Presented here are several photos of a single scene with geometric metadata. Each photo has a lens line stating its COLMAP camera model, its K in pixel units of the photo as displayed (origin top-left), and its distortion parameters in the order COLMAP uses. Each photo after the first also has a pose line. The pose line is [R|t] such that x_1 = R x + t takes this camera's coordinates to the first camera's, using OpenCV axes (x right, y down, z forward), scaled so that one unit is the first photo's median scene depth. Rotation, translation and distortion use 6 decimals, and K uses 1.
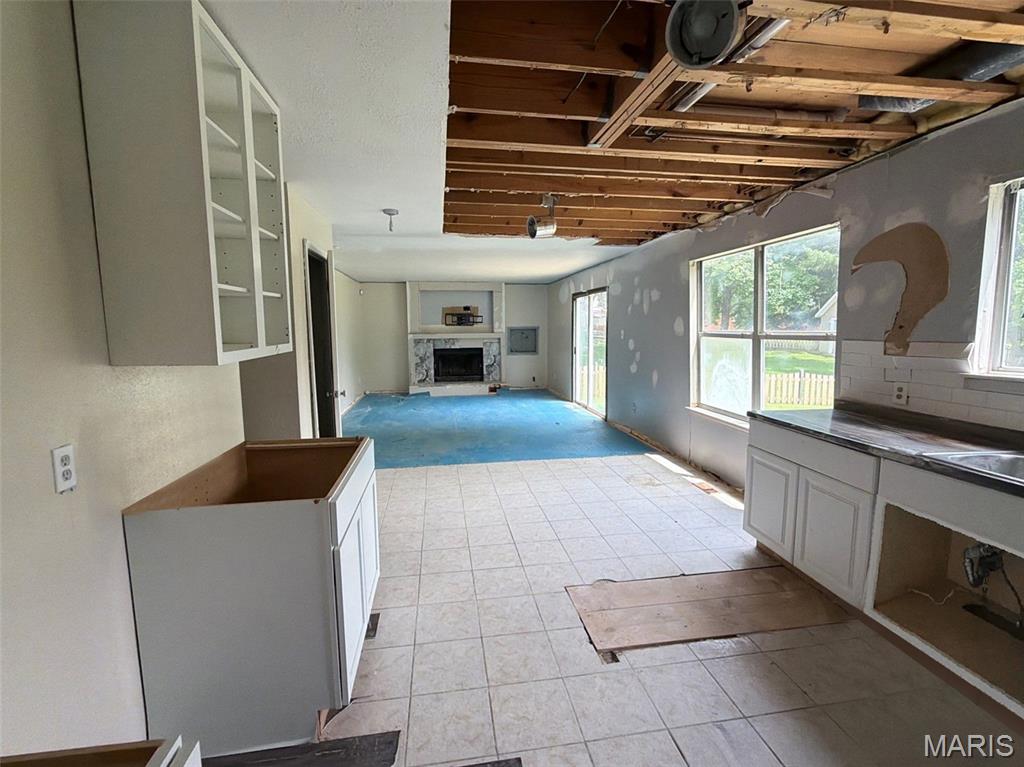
lens RADIAL K [[494.8, 0, 513.9], [0, 494.8, 382.5], [0, 0, 1]] dist [0.000218, -0.000073]
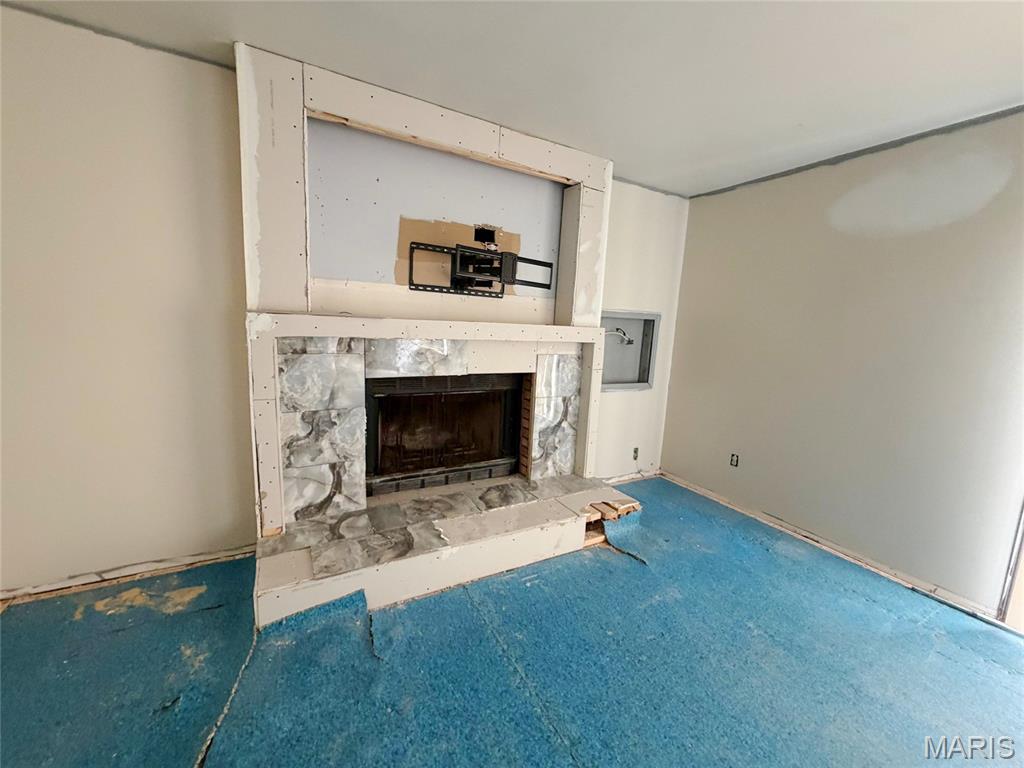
lens RADIAL K [[409.8, 0, 511.5], [0, 409.8, 380.3], [0, 0, 1]] dist [-0.002066, 0.001032]
pose [[0.937791, 0.004406, 0.347173, -0.164026], [-0.018666, 0.999113, 0.037741, -0.075789], [-0.346699, -0.041873, 0.937041, 0.776704]]
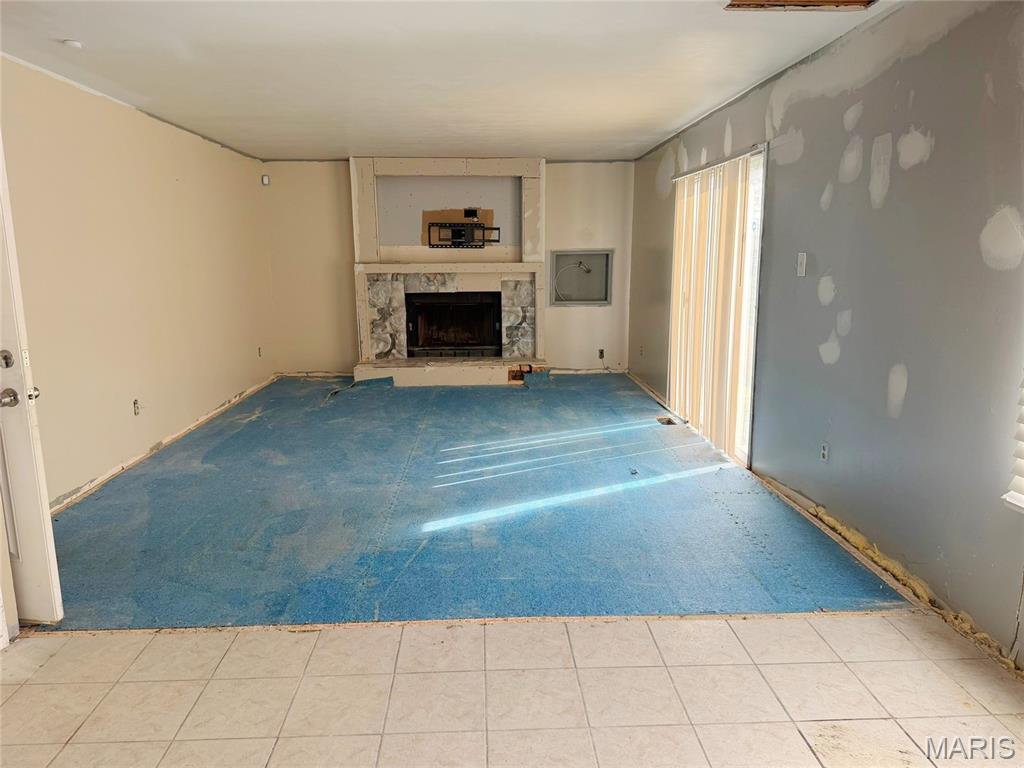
lens RADIAL K [[733.8, 0, 512.7], [0, 733.8, 387.7], [0, 0, 1]] dist [0.110296, -0.004218]
pose [[0.992624, 0.022650, -0.119097, 0.042121], [-0.014565, 0.997557, 0.068323, -0.023851], [0.120353, -0.066085, 0.990529, 0.245584]]
